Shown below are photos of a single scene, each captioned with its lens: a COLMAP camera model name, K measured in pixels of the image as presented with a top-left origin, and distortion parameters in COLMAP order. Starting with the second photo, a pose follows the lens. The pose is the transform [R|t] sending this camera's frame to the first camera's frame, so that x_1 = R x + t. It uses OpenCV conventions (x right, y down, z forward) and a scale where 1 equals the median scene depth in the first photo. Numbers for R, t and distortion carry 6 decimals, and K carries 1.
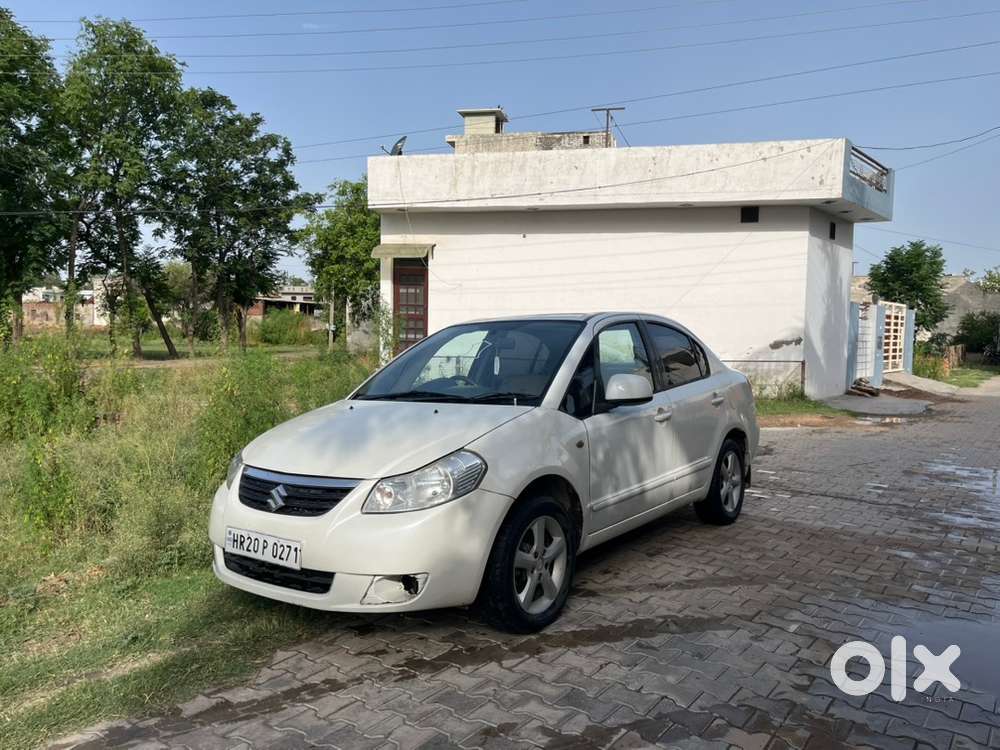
lens RADIAL K [[754.9, 0, 504.6], [0, 754.9, 370.5], [0, 0, 1]] dist [0.059602, -0.082711]
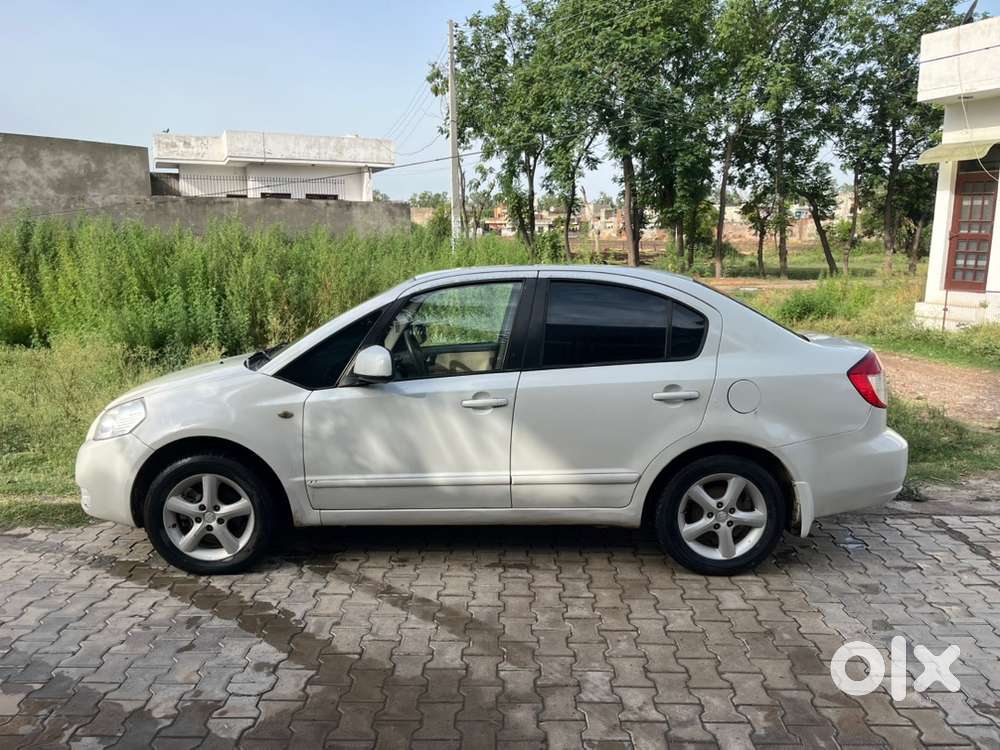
lens RADIAL K [[754.9, 0, 504.6], [0, 754.9, 370.5], [0, 0, 1]] dist [0.059602, -0.082711]
pose [[0.602371, 0.127962, -0.787893, 0.267549], [-0.037969, 0.990543, 0.131846, -0.025059], [0.797313, -0.049505, 0.601533, 0.168888]]
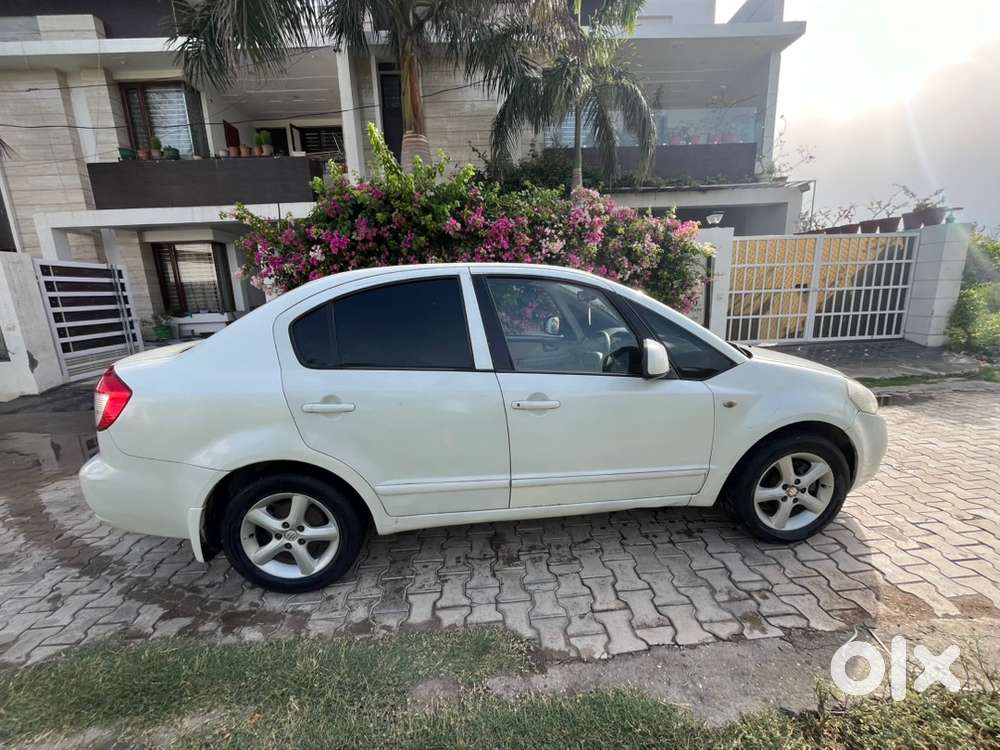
lens RADIAL K [[404.5, 0, 496.4], [0, 404.5, 374.2], [0, 0, 1]] dist [-0.002785, -0.000346]
pose [[-0.651289, -0.150047, 0.743847, -0.225777], [0.067371, 0.964951, 0.253635, -0.015055], [-0.755833, 0.215304, -0.618353, 0.179577]]
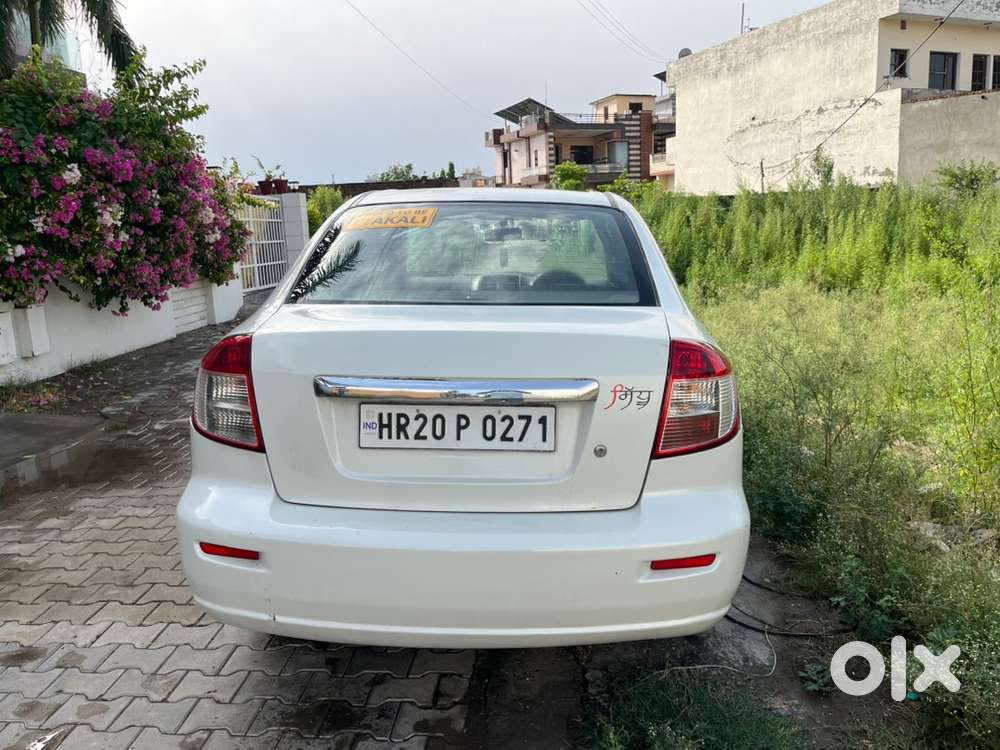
lens RADIAL K [[754.9, 0, 504.6], [0, 754.9, 370.5], [0, 0, 1]] dist [0.059602, -0.082711]
pose [[-0.827629, 0.121989, -0.547859, 0.169607], [-0.004449, 0.974639, 0.223739, -0.025581], [0.561258, 0.187611, -0.806097, 0.575823]]
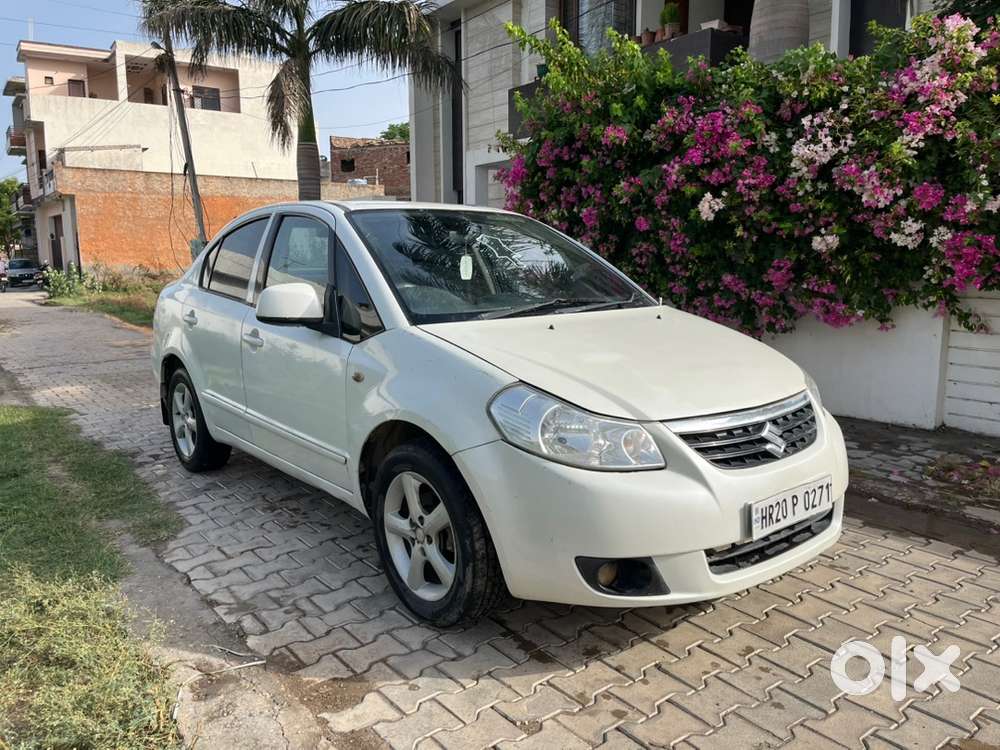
lens RADIAL K [[754.9, 0, 504.6], [0, 754.9, 370.5], [0, 0, 1]] dist [0.059602, -0.082711]
pose [[0.260363, -0.163488, 0.951568, -0.354323], [0.066157, 0.986264, 0.151348, 0.005112], [-0.963242, 0.023548, 0.267603, -0.051760]]
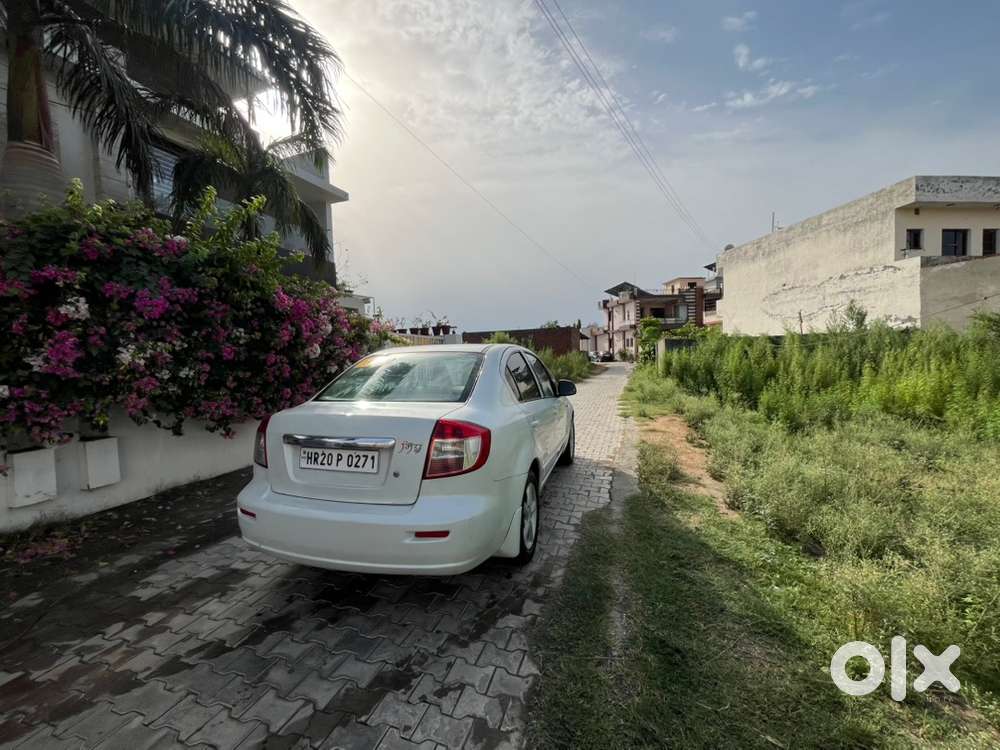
lens RADIAL K [[404.5, 0, 496.4], [0, 404.5, 374.2], [0, 0, 1]] dist [-0.002785, -0.000346]
pose [[-0.948964, 0.025392, -0.314362, -0.016653], [-0.003315, 0.995896, 0.090449, -0.022100], [0.315368, 0.086875, -0.944985, 0.335984]]
